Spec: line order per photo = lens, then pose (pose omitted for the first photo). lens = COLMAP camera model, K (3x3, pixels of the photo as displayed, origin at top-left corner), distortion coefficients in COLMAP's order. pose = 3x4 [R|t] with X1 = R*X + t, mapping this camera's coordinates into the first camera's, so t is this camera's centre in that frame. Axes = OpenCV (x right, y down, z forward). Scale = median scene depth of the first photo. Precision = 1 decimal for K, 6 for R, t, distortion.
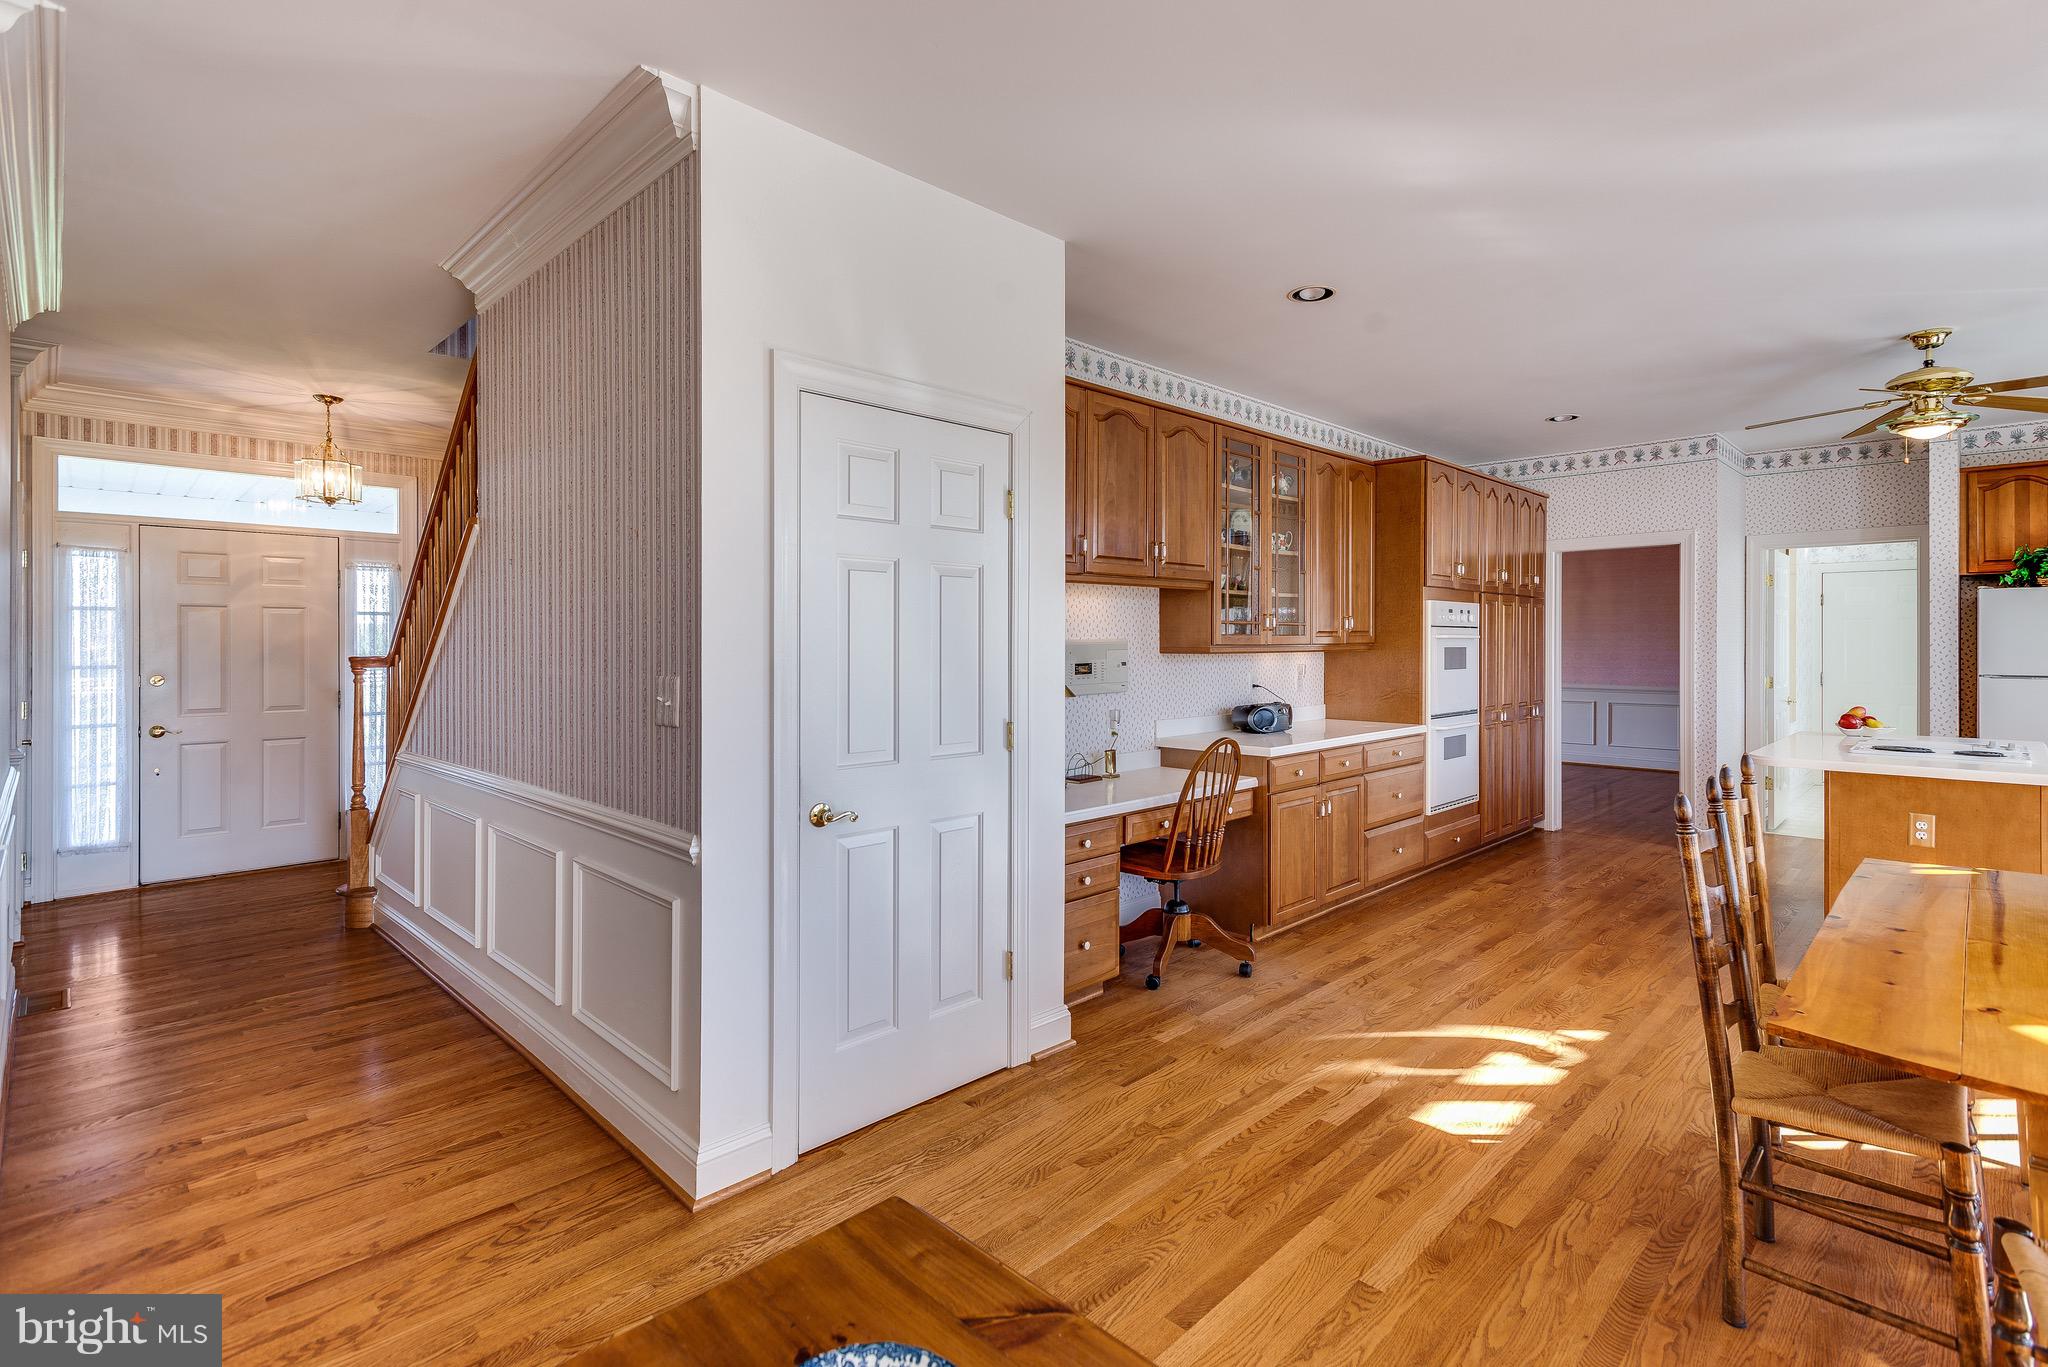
lens RADIAL K [[965.2, 0, 1017.8], [0, 965.2, 652.6], [0, 0, 1]] dist [0.010567, -0.001471]
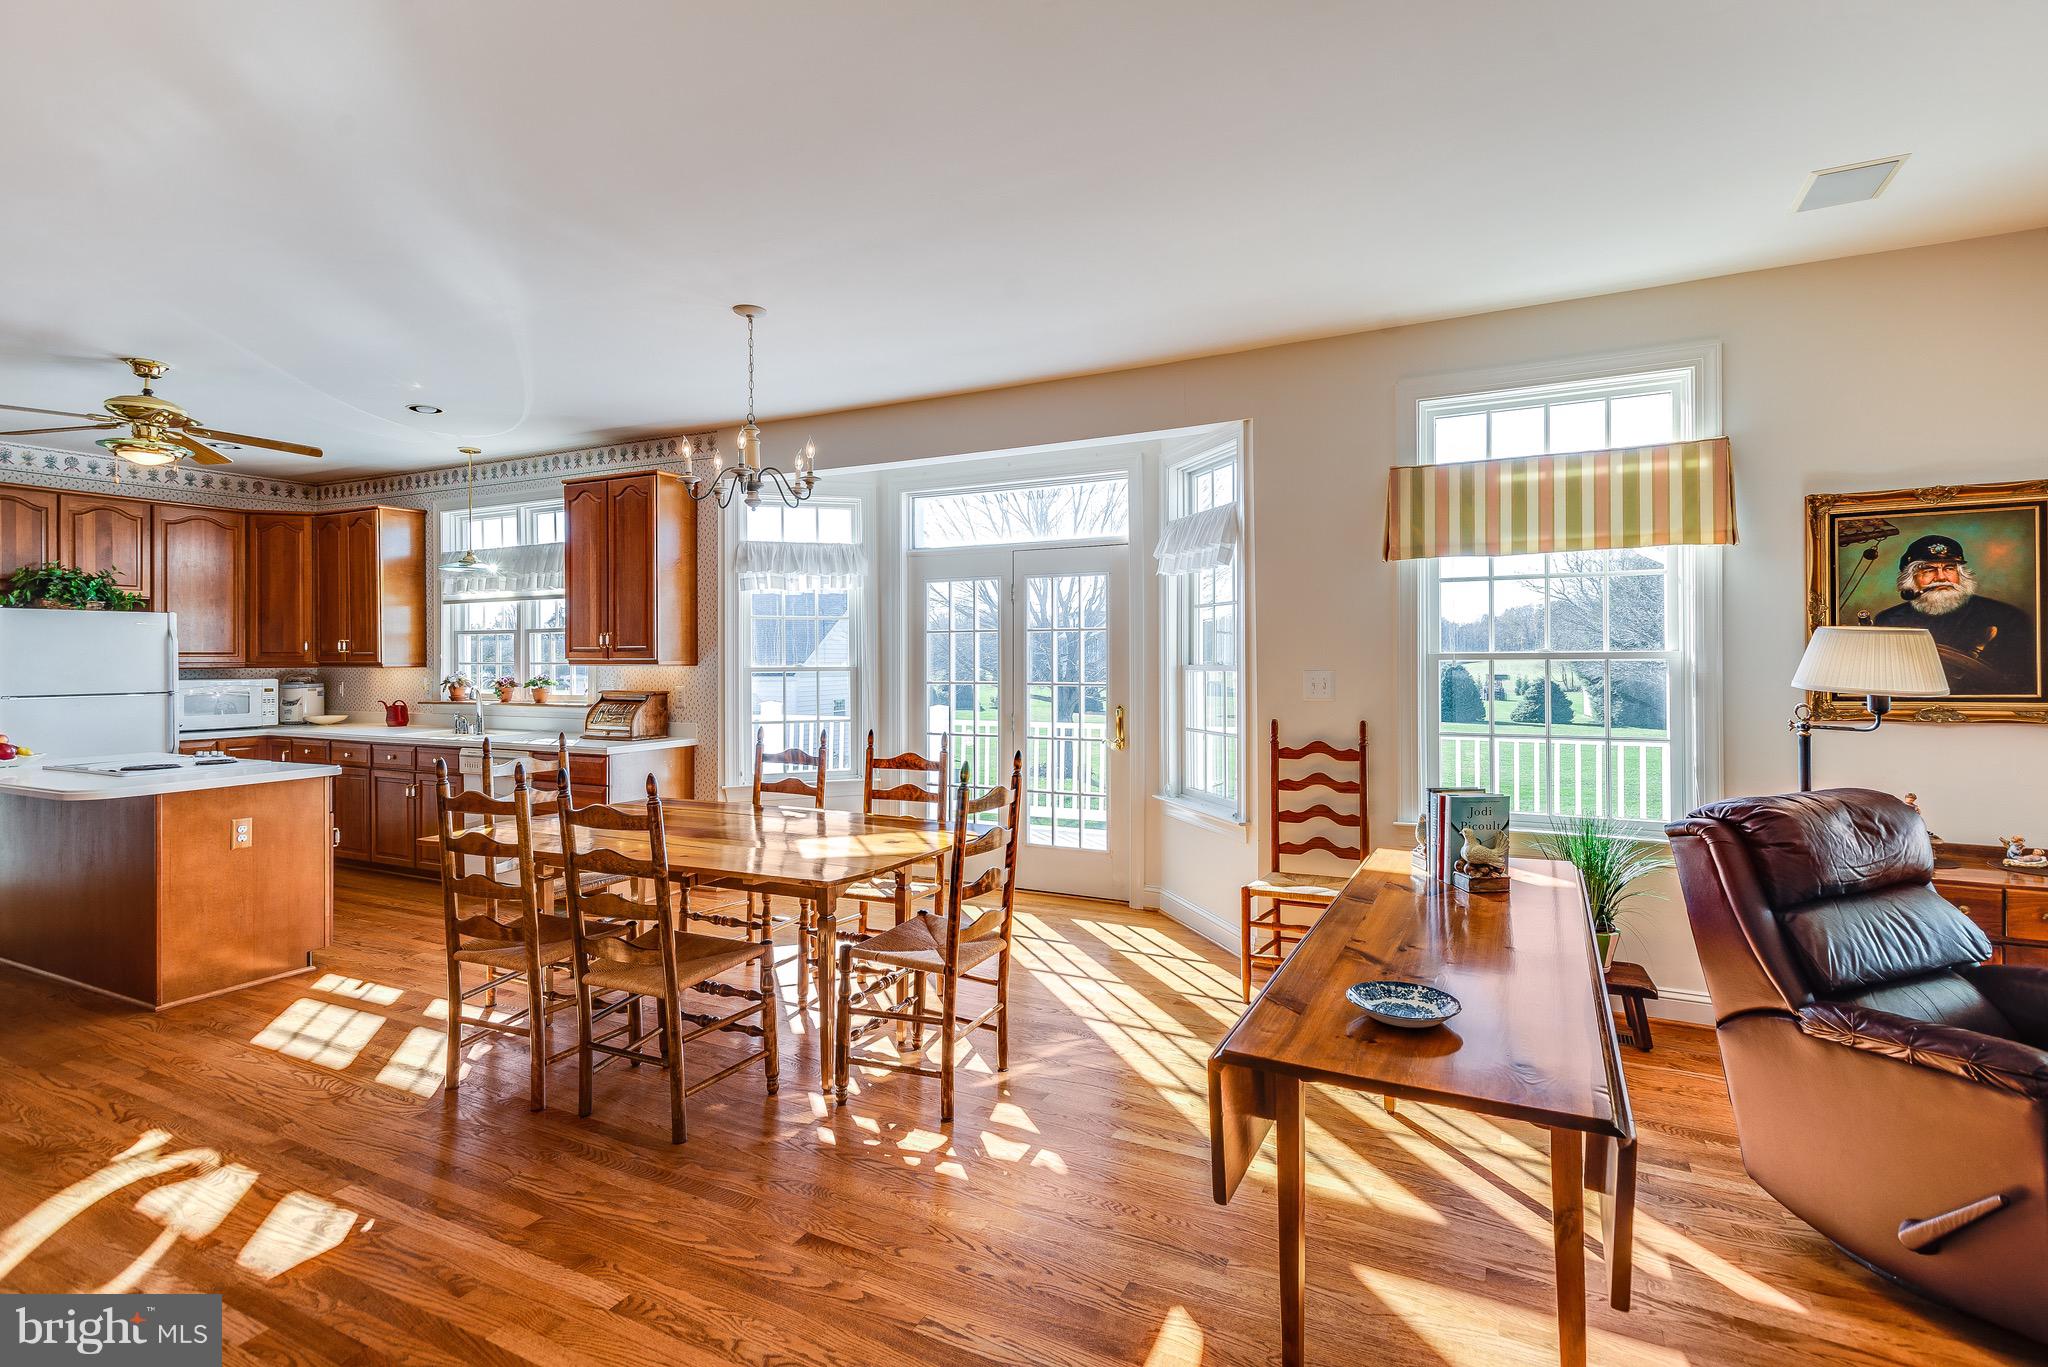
lens RADIAL K [[984.4, 0, 1040.2], [0, 984.4, 657.6], [0, 0, 1]] dist [0.013235, -0.002816]
pose [[-0.321966, 0.001572, 0.946750, -0.260032], [0.016368, 0.999858, 0.003906, -0.002910], [-0.946610, 0.016754, -0.321946, 0.317671]]
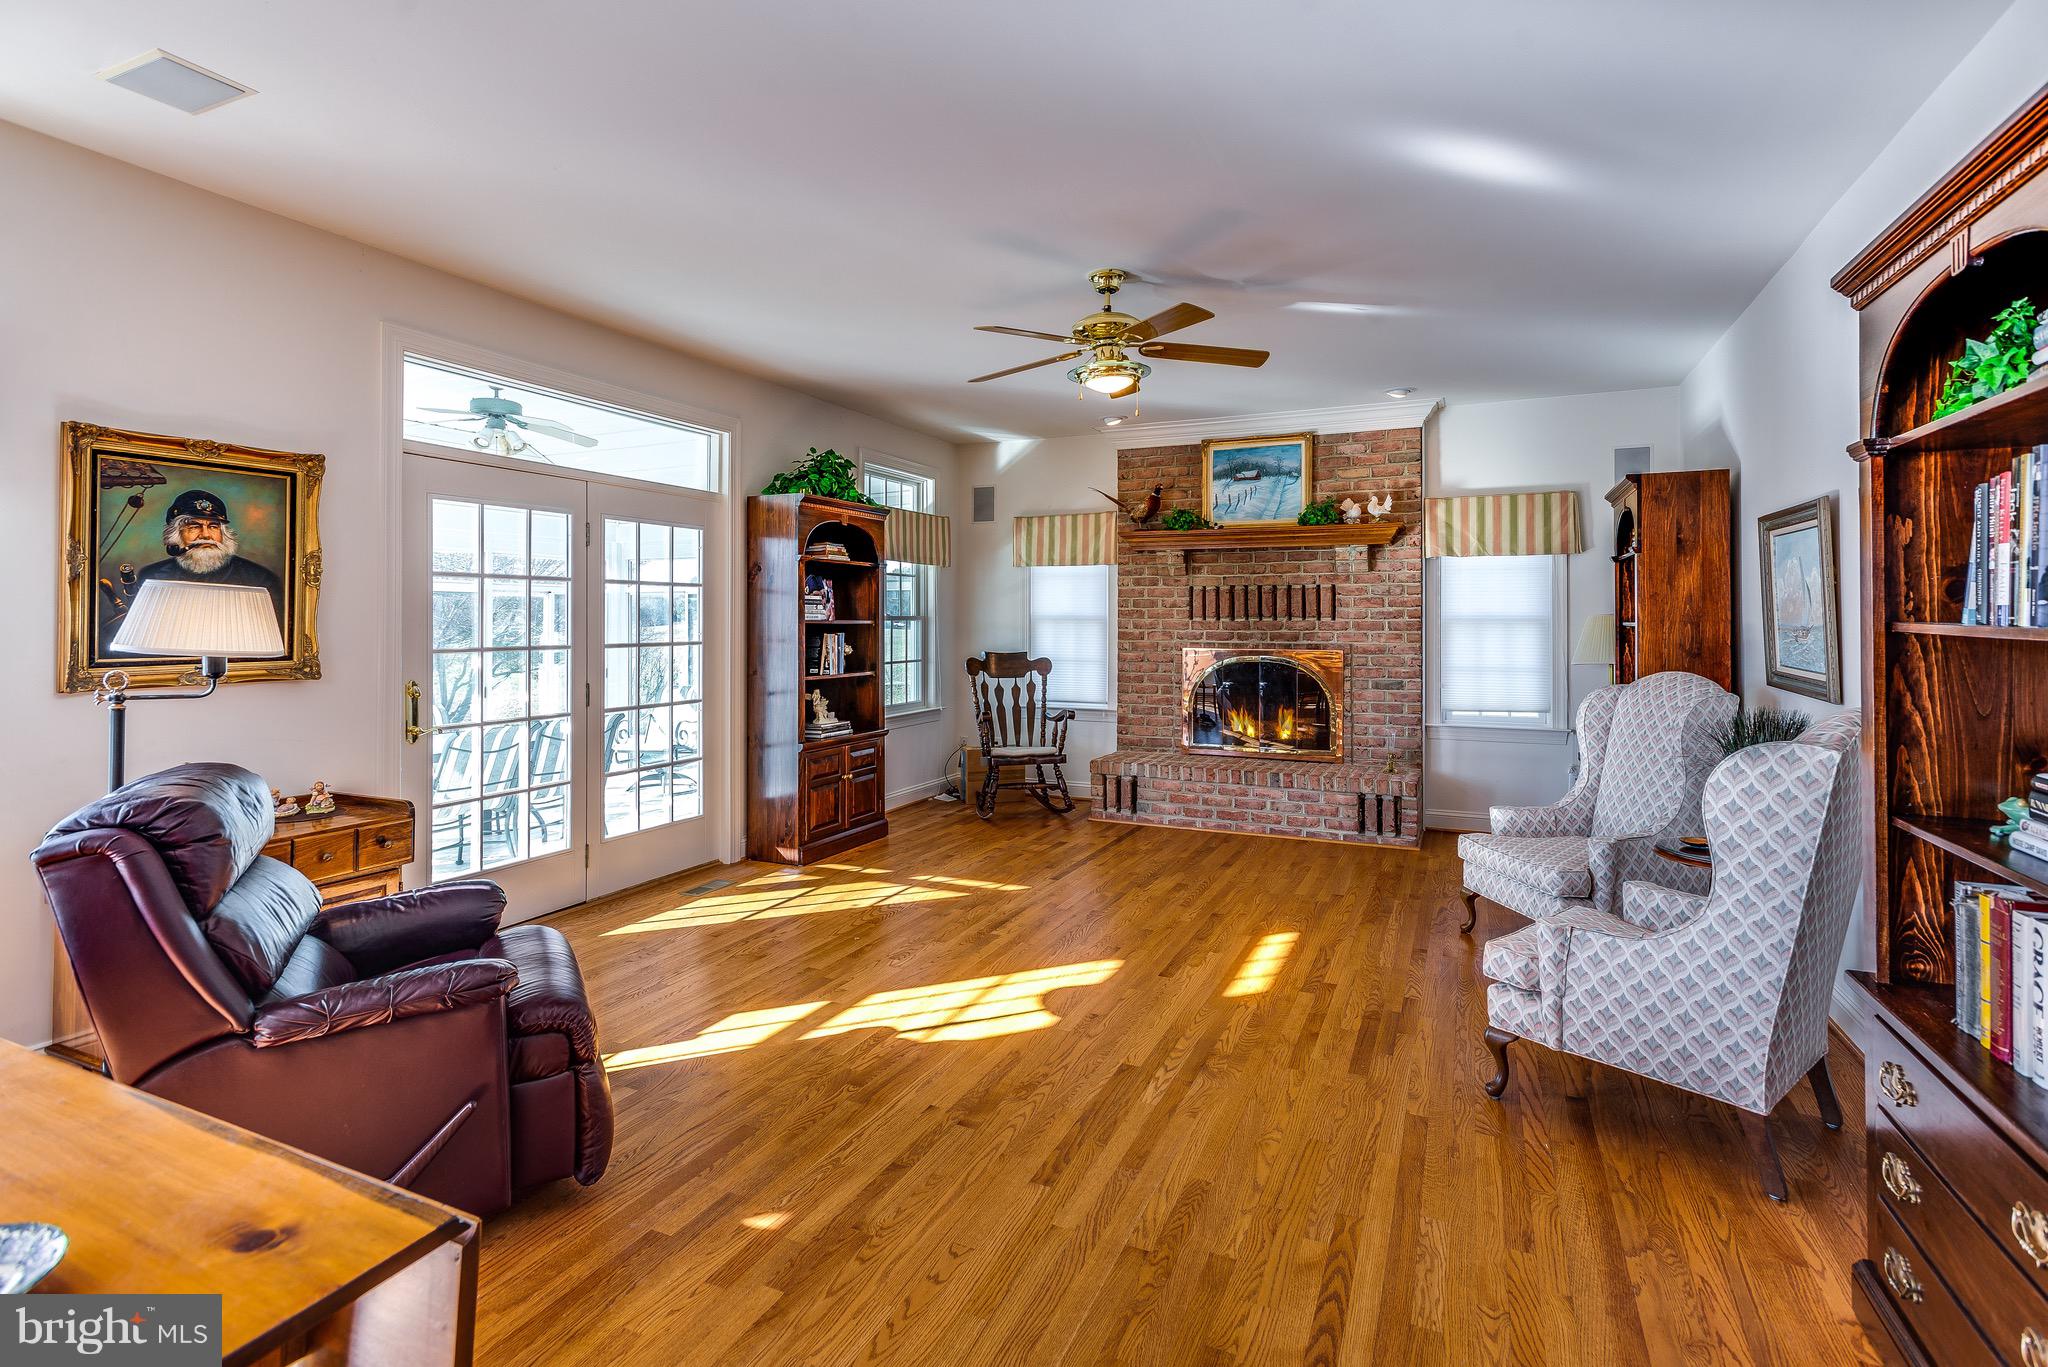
lens RADIAL K [[965.2, 0, 1024.0], [0, 965.2, 608.1], [0, 0, 1]] dist [0.010567, -0.001471]
pose [[-0.933477, -0.006565, -0.358578, -0.122241], [-0.006726, 0.999977, -0.000798, -0.000186], [0.358575, 0.001667, -0.933500, 0.311846]]
